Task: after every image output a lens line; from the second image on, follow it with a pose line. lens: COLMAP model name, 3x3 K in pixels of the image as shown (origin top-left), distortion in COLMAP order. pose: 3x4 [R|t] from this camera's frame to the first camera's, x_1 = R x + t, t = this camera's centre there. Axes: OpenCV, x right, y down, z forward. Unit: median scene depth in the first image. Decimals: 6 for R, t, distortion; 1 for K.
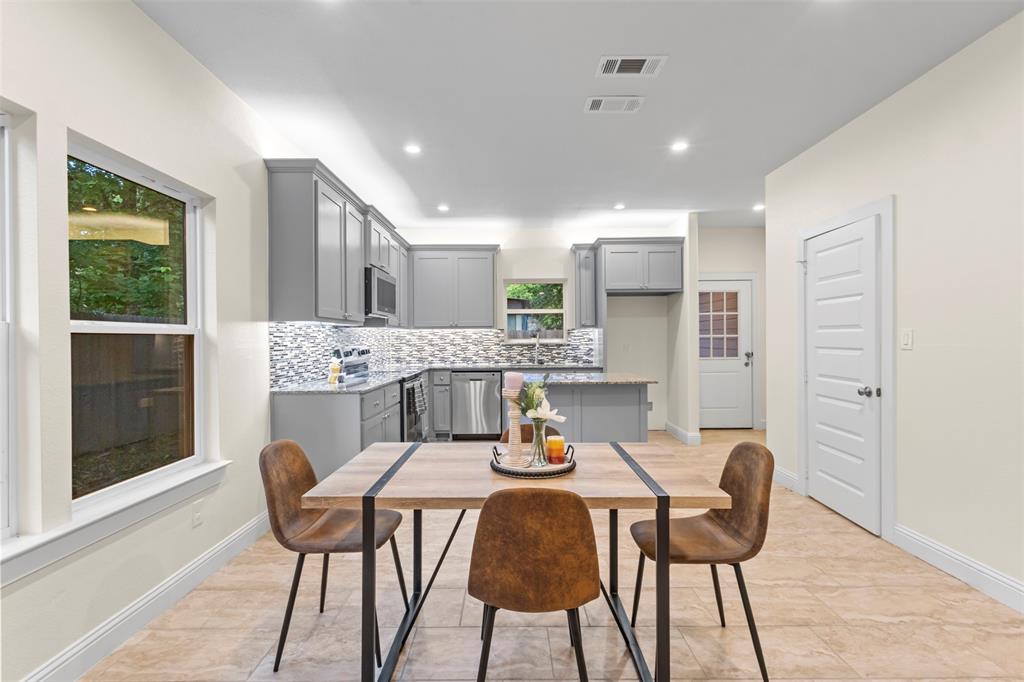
lens RADIAL K [[473.2, 0, 508.0], [0, 473.2, 341.6], [0, 0, 1]] dist [0.002511, 0.000706]
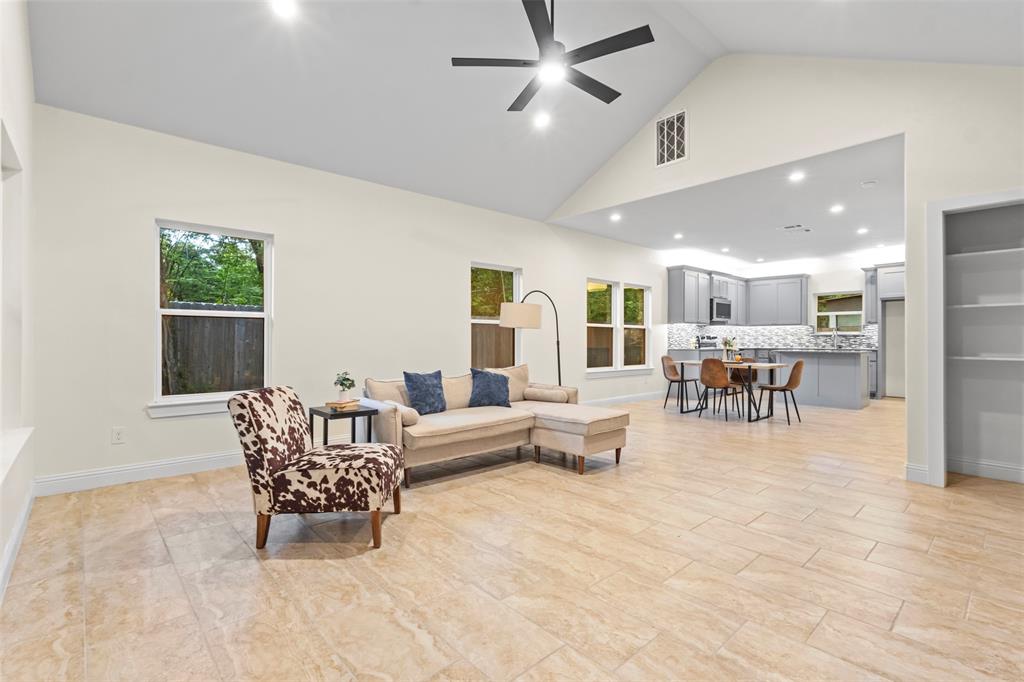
lens RADIAL K [[473.2, 0, 512.4], [0, 473.2, 340.1], [0, 0, 1]] dist [0.002511, 0.000706]
pose [[0.681294, 0.008107, -0.731965, 0.483676], [-0.009173, 0.999955, 0.002538, 0.028102], [0.731952, 0.004985, 0.681338, -0.829814]]
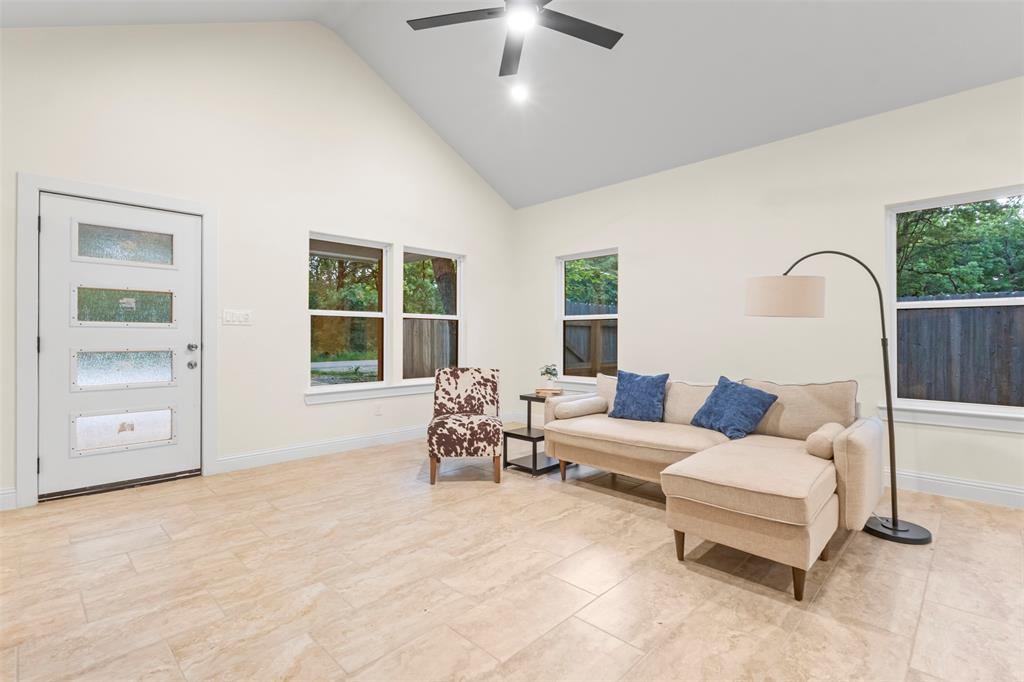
lens RADIAL K [[473.2, 0, 504.8], [0, 473.2, 338.0], [0, 0, 1]] dist [0.002511, 0.000706]
pose [[-0.699114, 0.006424, -0.714981, 0.456221], [-0.000631, 0.999954, 0.009602, 0.025802], [0.715010, 0.007164, -0.699078, -0.168730]]
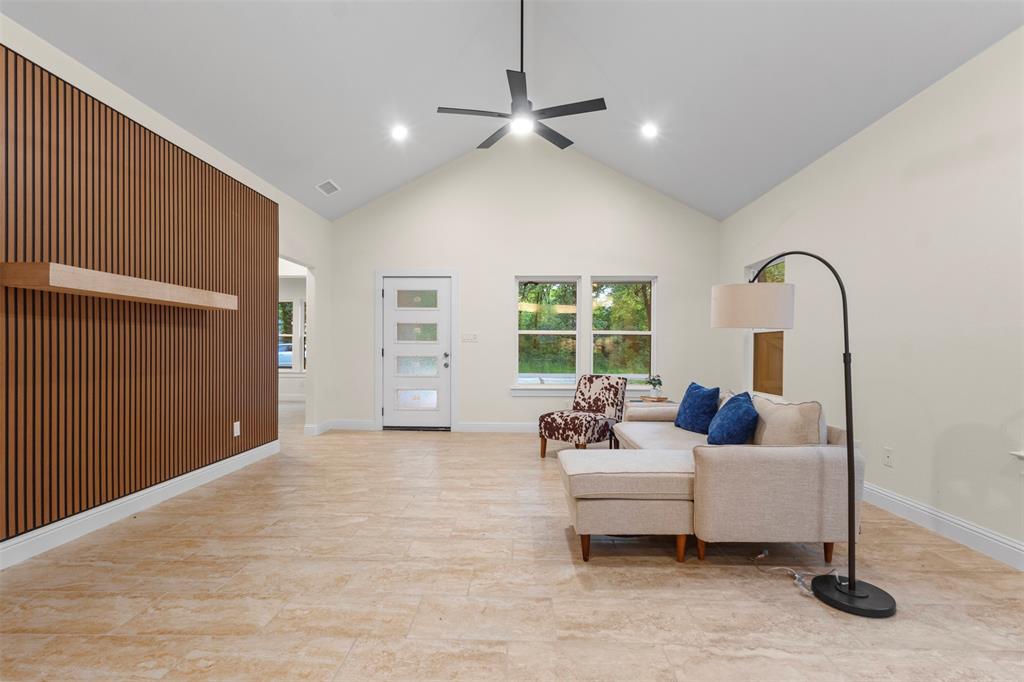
lens RADIAL K [[473.2, 0, 514.0], [0, 473.2, 354.7], [0, 0, 1]] dist [0.002511, 0.000706]
pose [[-0.999875, -0.000271, 0.015786, 0.140825], [-0.000001, 0.999854, 0.017084, 0.025526], [-0.015789, 0.017082, -0.999729, 0.149825]]
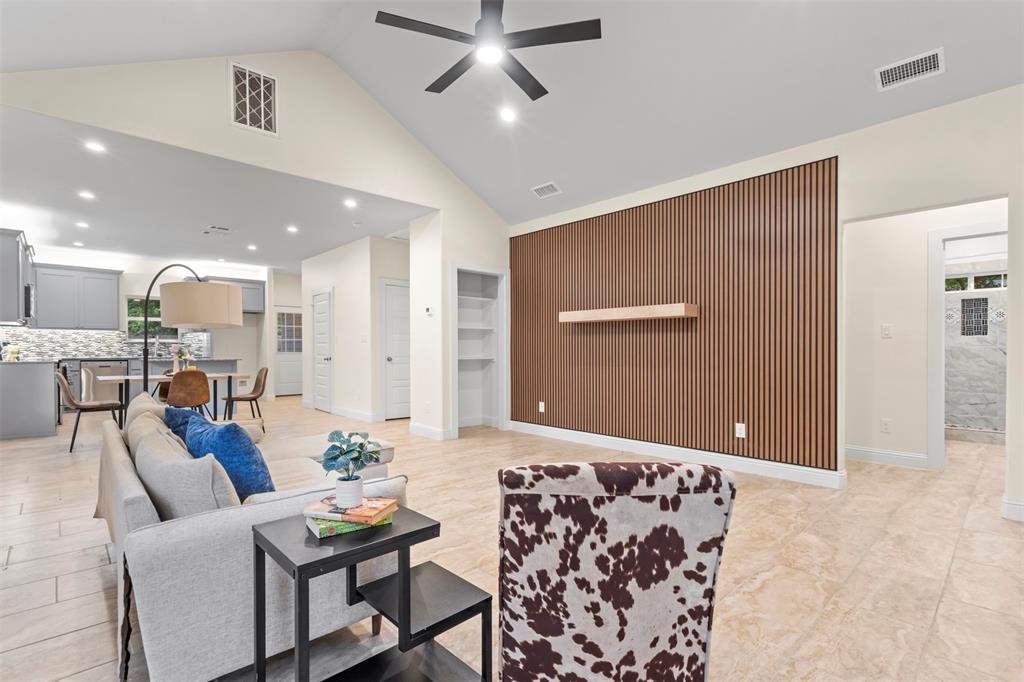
lens RADIAL K [[473.2, 0, 510.7], [0, 473.2, 355.2], [0, 0, 1]] dist [0.002511, 0.000706]
pose [[0.721706, -0.002177, 0.692197, -0.162941], [-0.002718, 0.999978, 0.005979, 0.033334], [-0.692195, -0.006196, 0.721684, -0.803214]]
